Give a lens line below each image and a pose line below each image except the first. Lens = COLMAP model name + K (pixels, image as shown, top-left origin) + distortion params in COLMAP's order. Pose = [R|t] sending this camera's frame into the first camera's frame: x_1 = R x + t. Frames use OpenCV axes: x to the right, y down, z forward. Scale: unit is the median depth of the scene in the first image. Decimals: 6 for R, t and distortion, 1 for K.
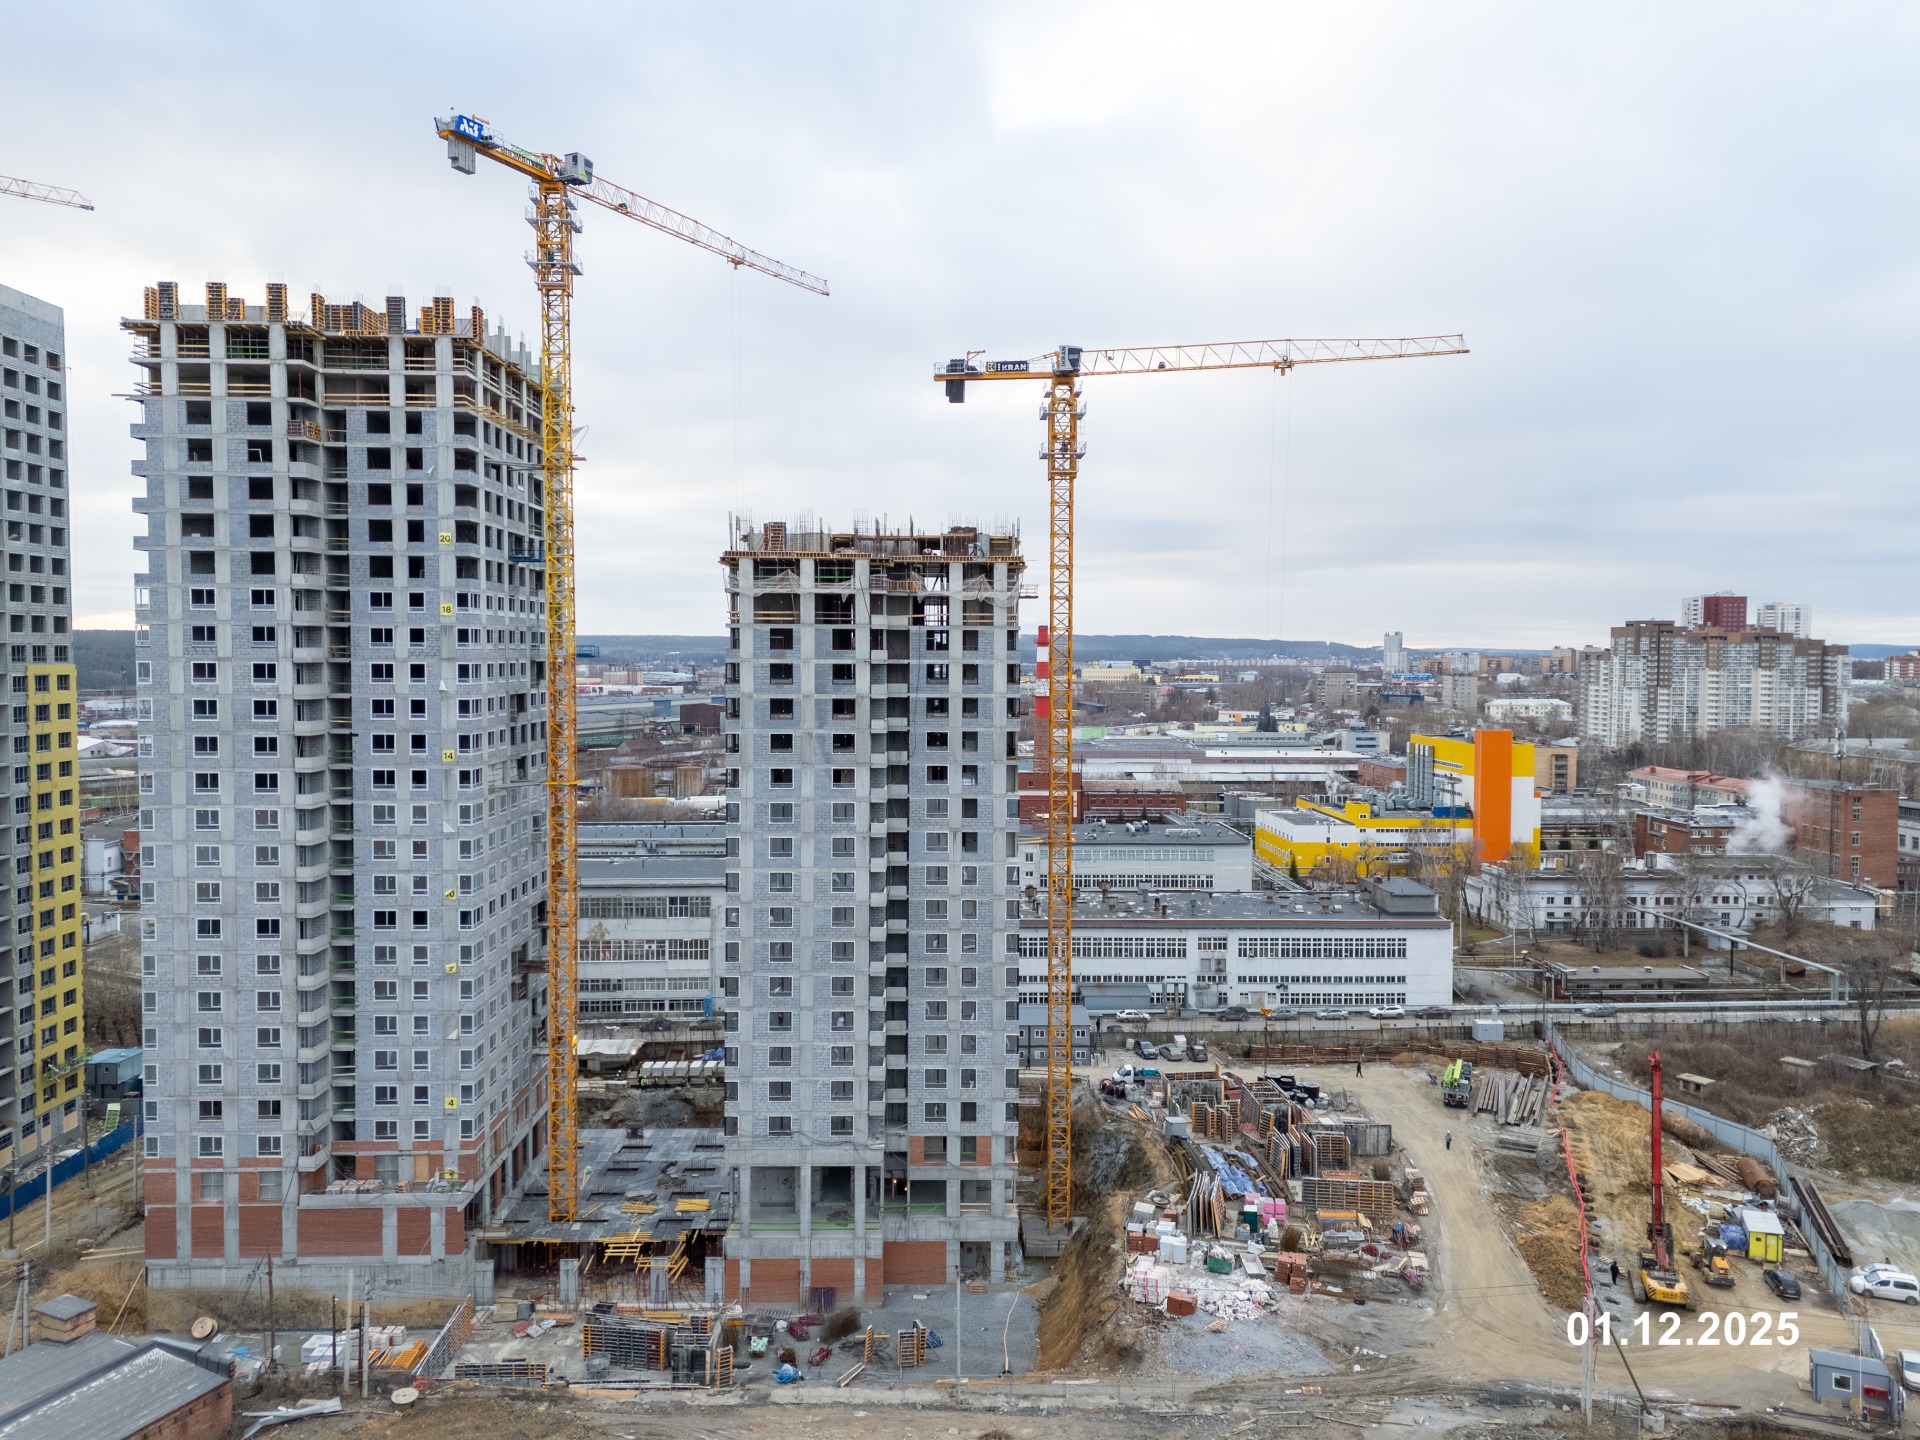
lens RADIAL K [[1337.8, 0, 960.0], [0, 1337.8, 720.0], [0, 0, 1]] dist [0.048571, -0.037504]
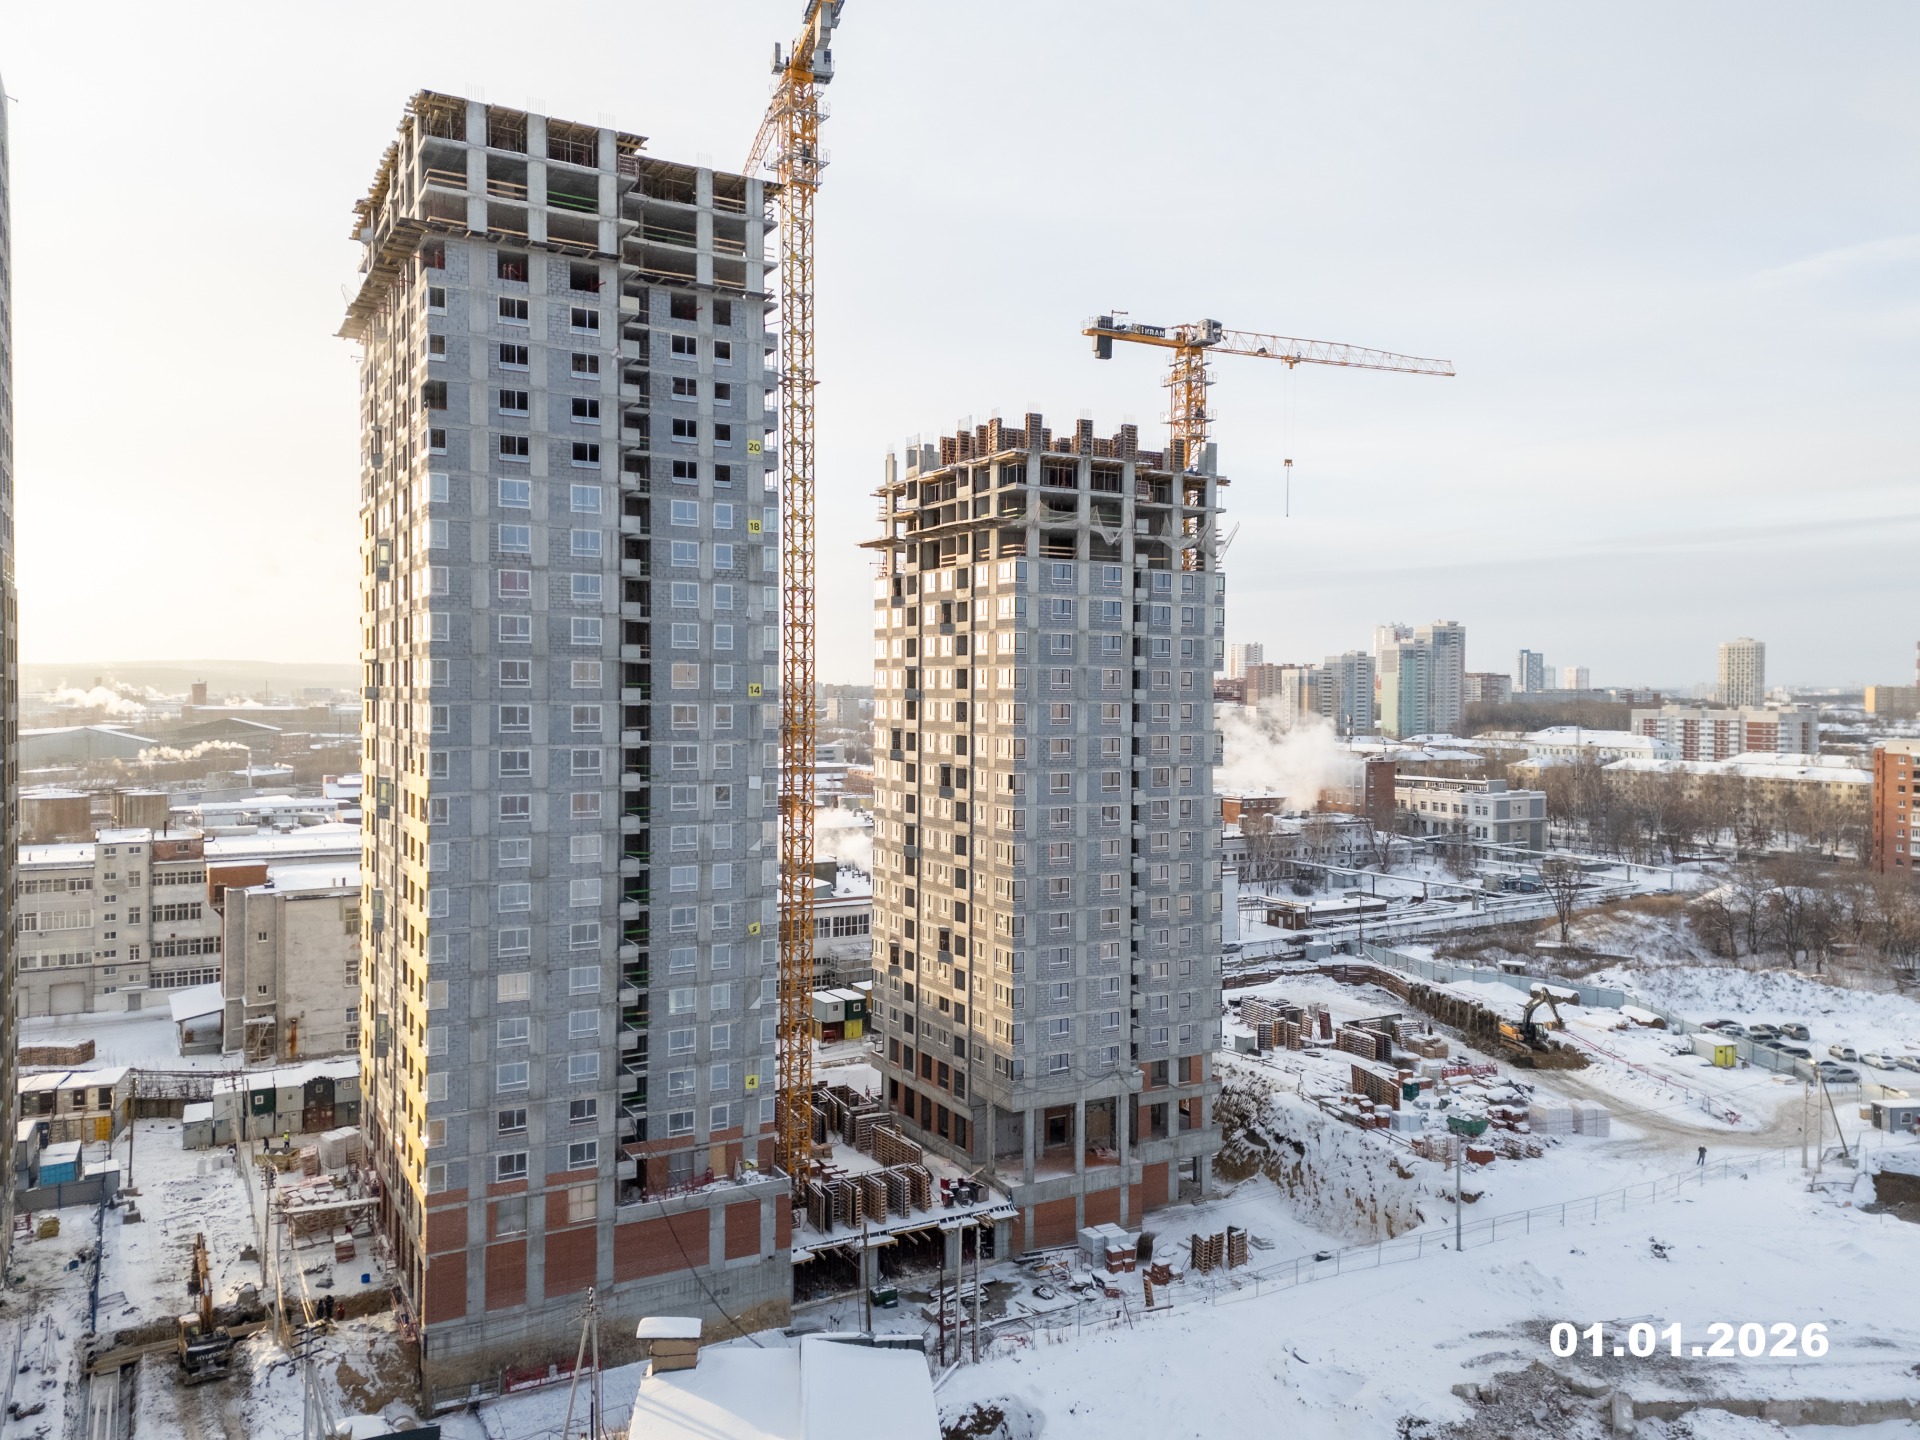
lens RADIAL K [[1398.8, 0, 954.2], [0, 1398.8, 709.9], [0, 0, 1]] dist [0.045399, -0.027319]
pose [[0.879357, -0.003437, 0.476151, -0.691697], [0.013518, 0.999751, -0.017748, 0.057162], [-0.475972, 0.022044, 0.879184, 0.119984]]
